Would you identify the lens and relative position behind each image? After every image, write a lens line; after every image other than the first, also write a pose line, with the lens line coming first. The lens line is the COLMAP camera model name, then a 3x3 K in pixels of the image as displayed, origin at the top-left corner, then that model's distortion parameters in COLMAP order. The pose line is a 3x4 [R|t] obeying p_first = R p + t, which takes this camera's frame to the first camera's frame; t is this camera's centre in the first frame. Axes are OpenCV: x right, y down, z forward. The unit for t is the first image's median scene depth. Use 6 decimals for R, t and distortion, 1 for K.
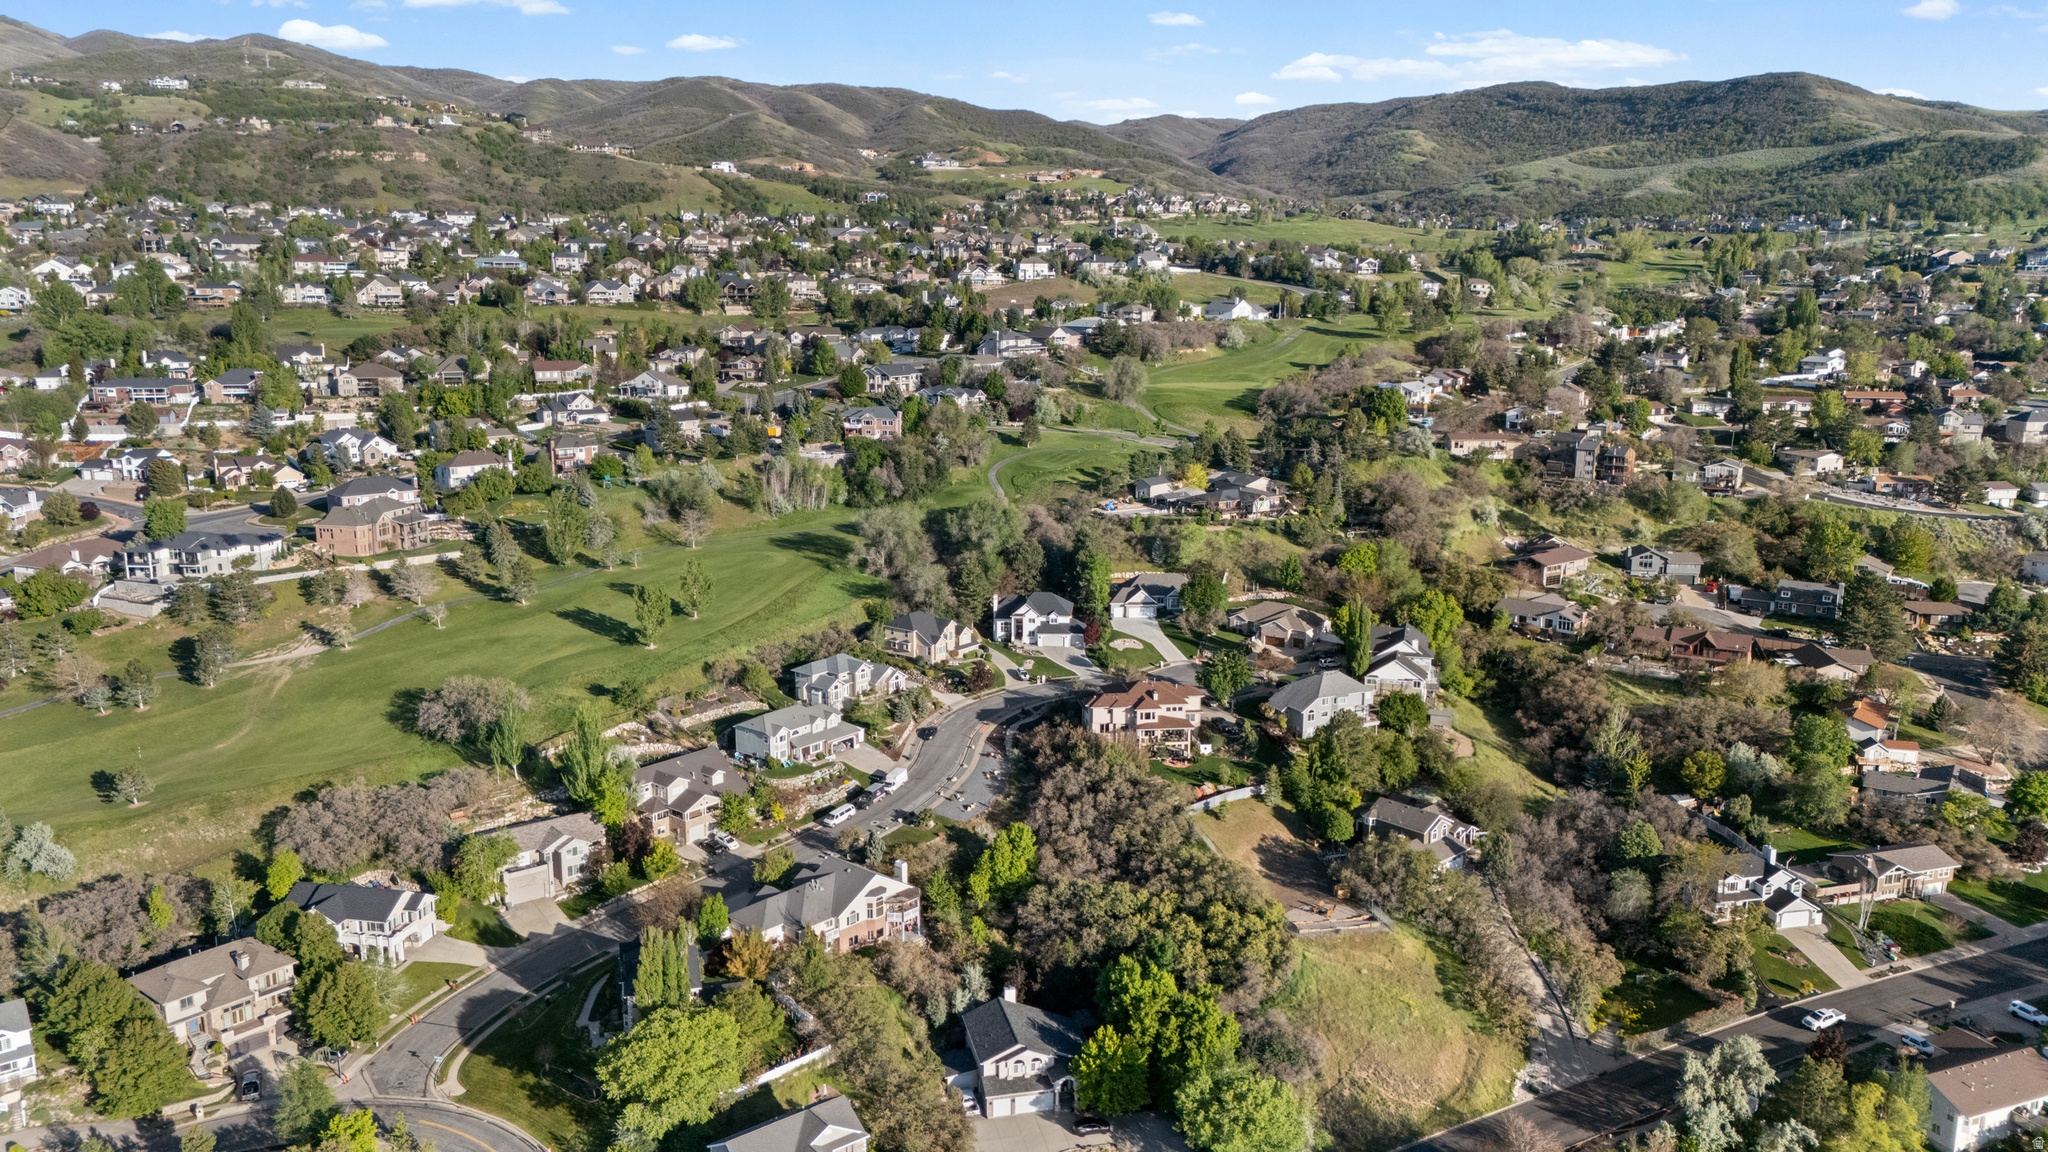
lens RADIAL K [[1487.7, 0, 1024.0], [0, 1487.7, 576.0], [0, 0, 1]] dist [0.124038, -0.143065]
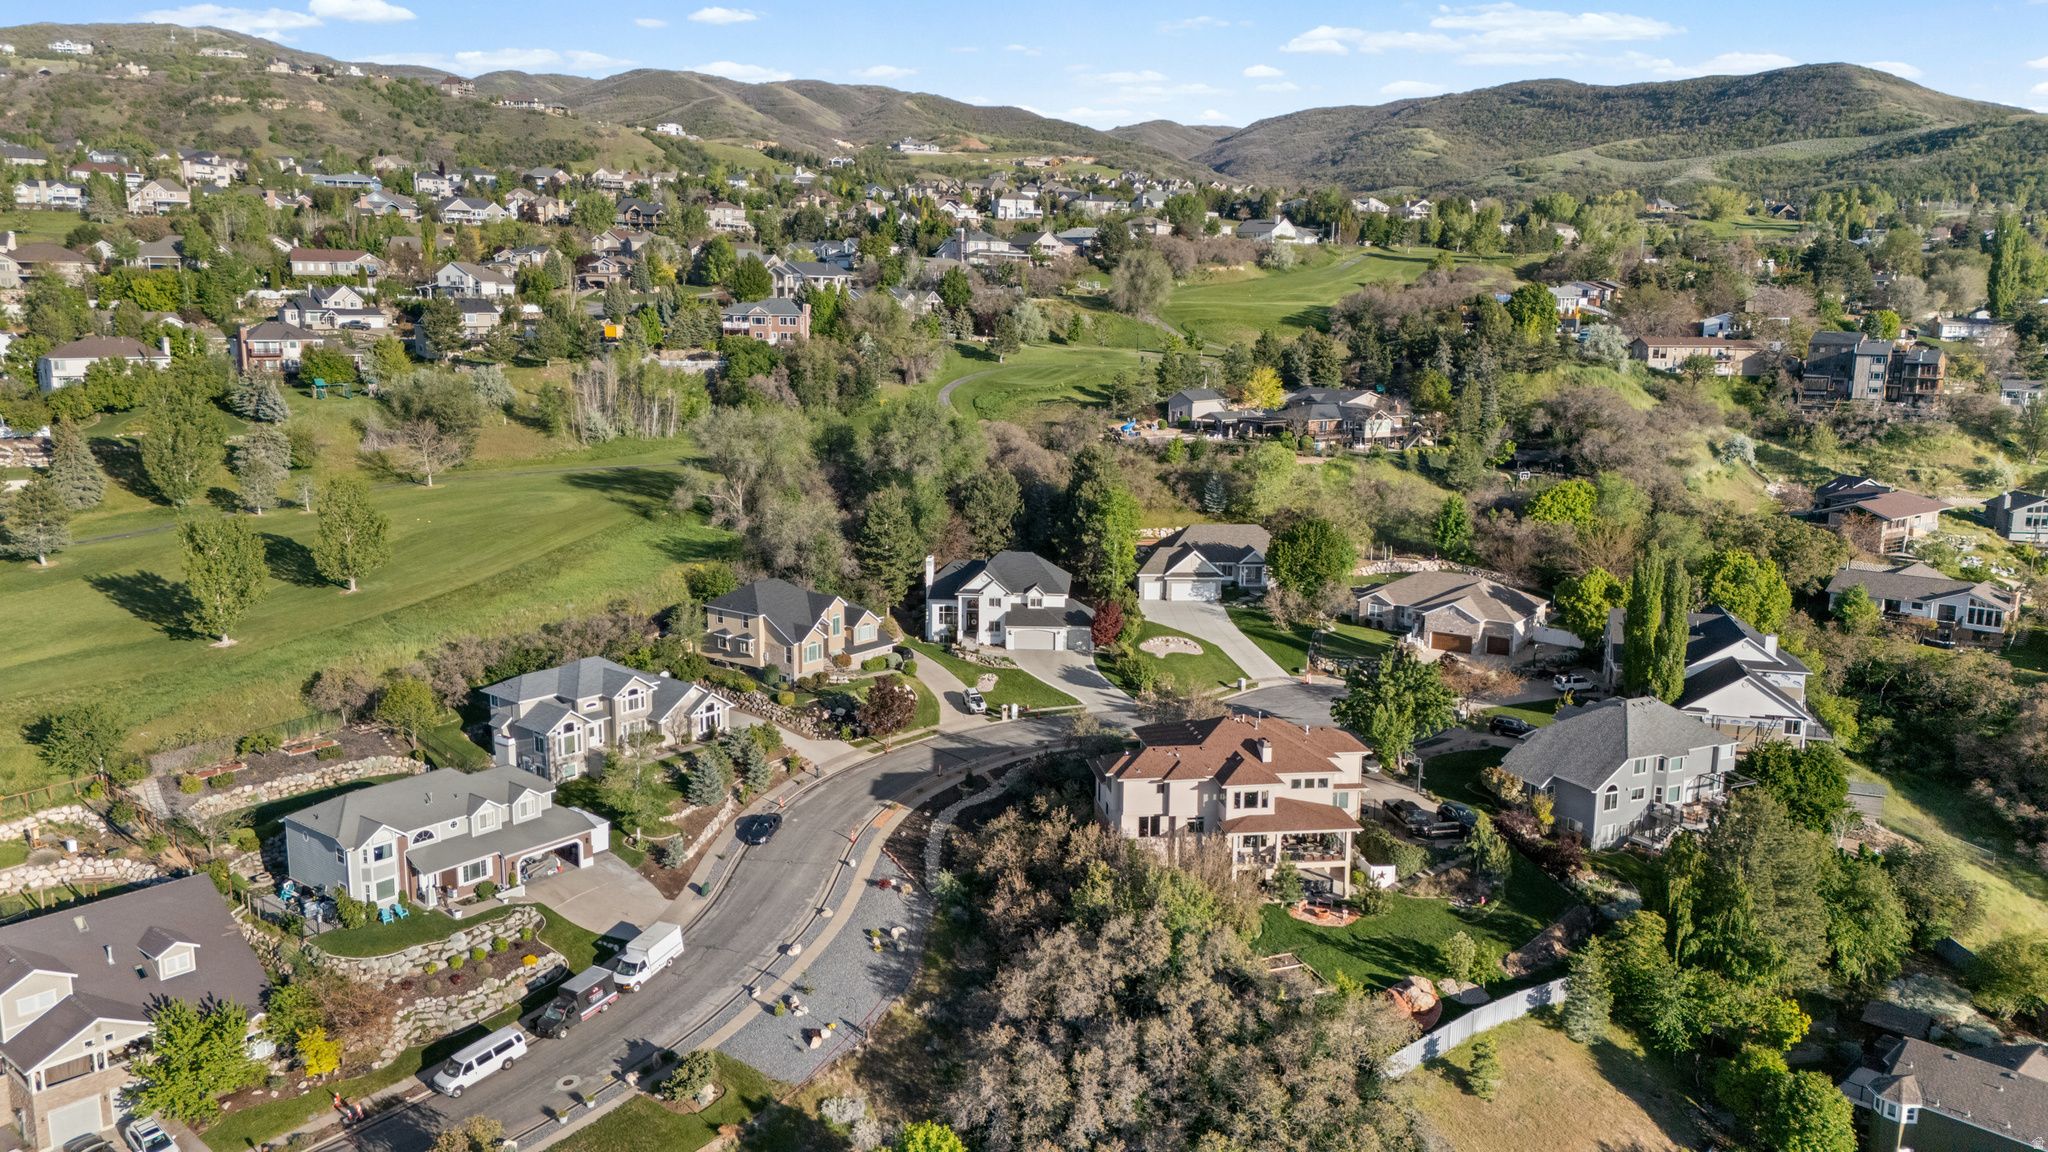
lens RADIAL K [[1505.5, 0, 1024.0], [0, 1505.5, 576.0], [0, 0, 1]] dist [0.078820, -0.073782]
pose [[0.999934, 0.006434, 0.009495, 0.008239], [-0.006259, 0.999812, -0.018356, 0.023909], [-0.009611, 0.018296, 0.999786, 0.356903]]
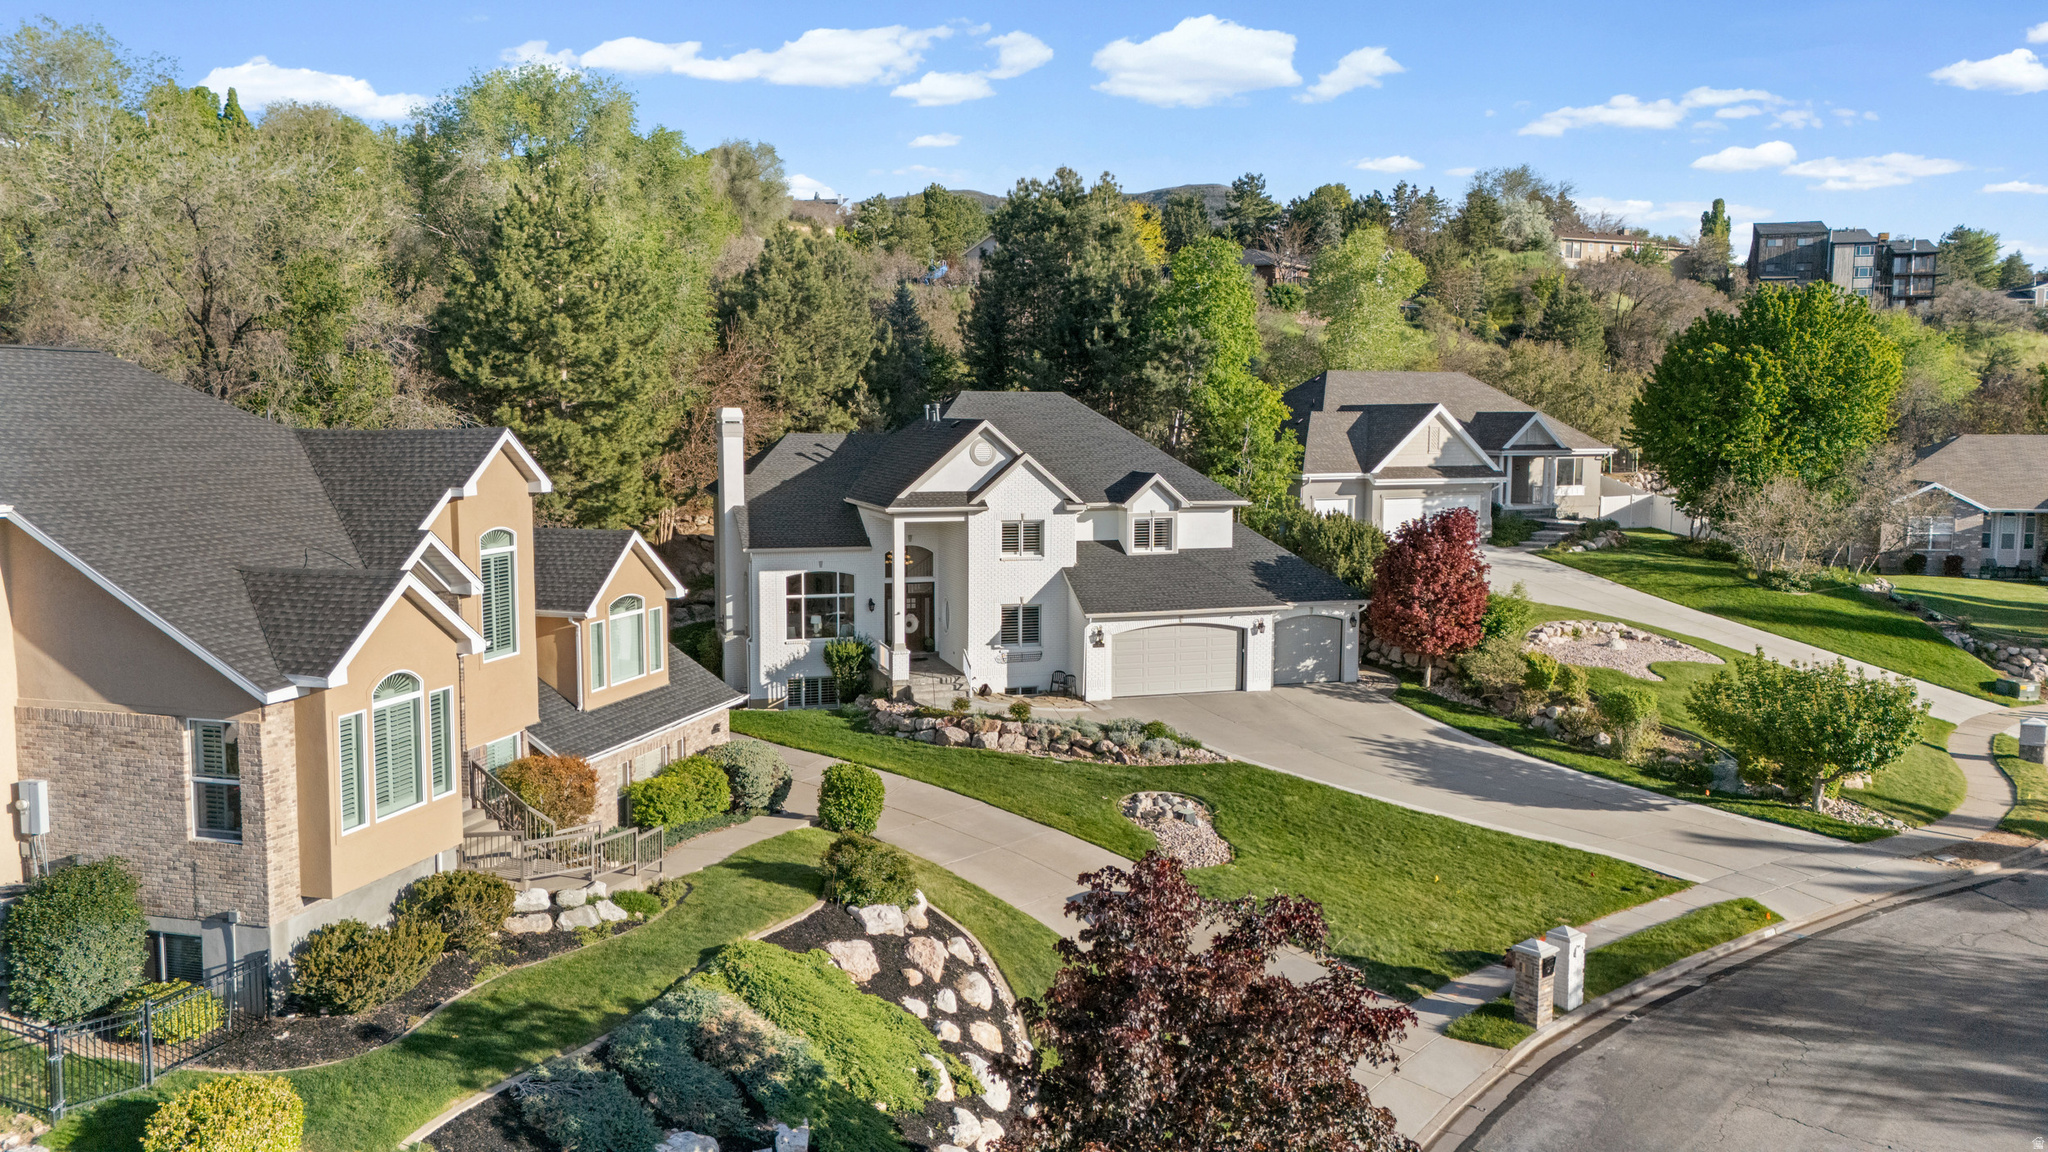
lens RADIAL K [[1505.5, 0, 1024.0], [0, 1505.5, 576.0], [0, 0, 1]] dist [0.078820, -0.073782]
pose [[0.924176, -0.036562, 0.380214, -0.041110], [0.073016, 0.993963, -0.081897, 0.036374], [-0.374924, 0.103449, 0.921265, 0.675630]]
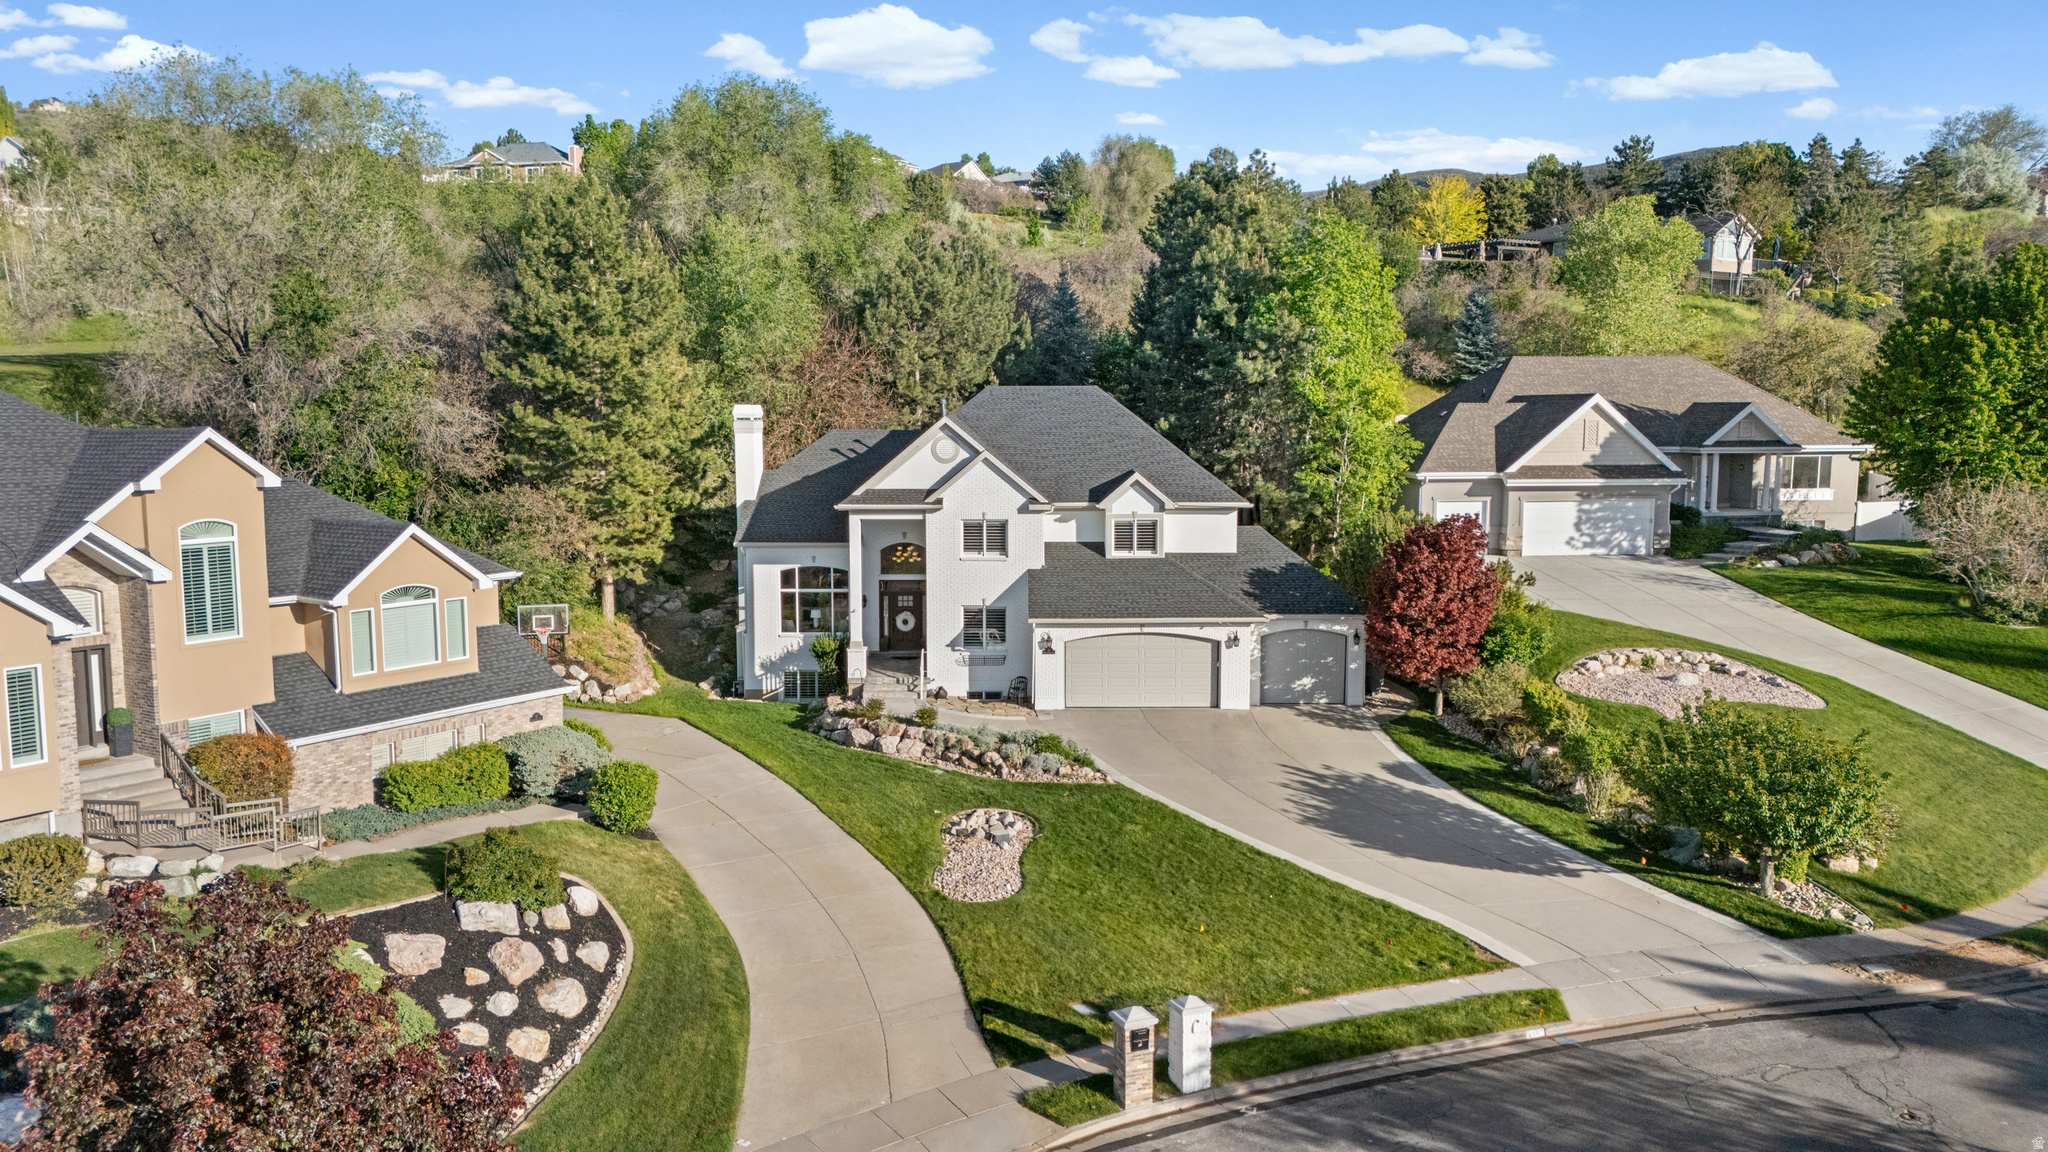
lens RADIAL K [[1505.5, 0, 1024.0], [0, 1505.5, 576.0], [0, 0, 1]] dist [0.078820, -0.073782]
pose [[0.996781, -0.009533, 0.079600, -0.002136], [0.016733, 0.995775, -0.090287, 0.037007], [-0.078403, 0.091328, 0.992730, 0.670596]]
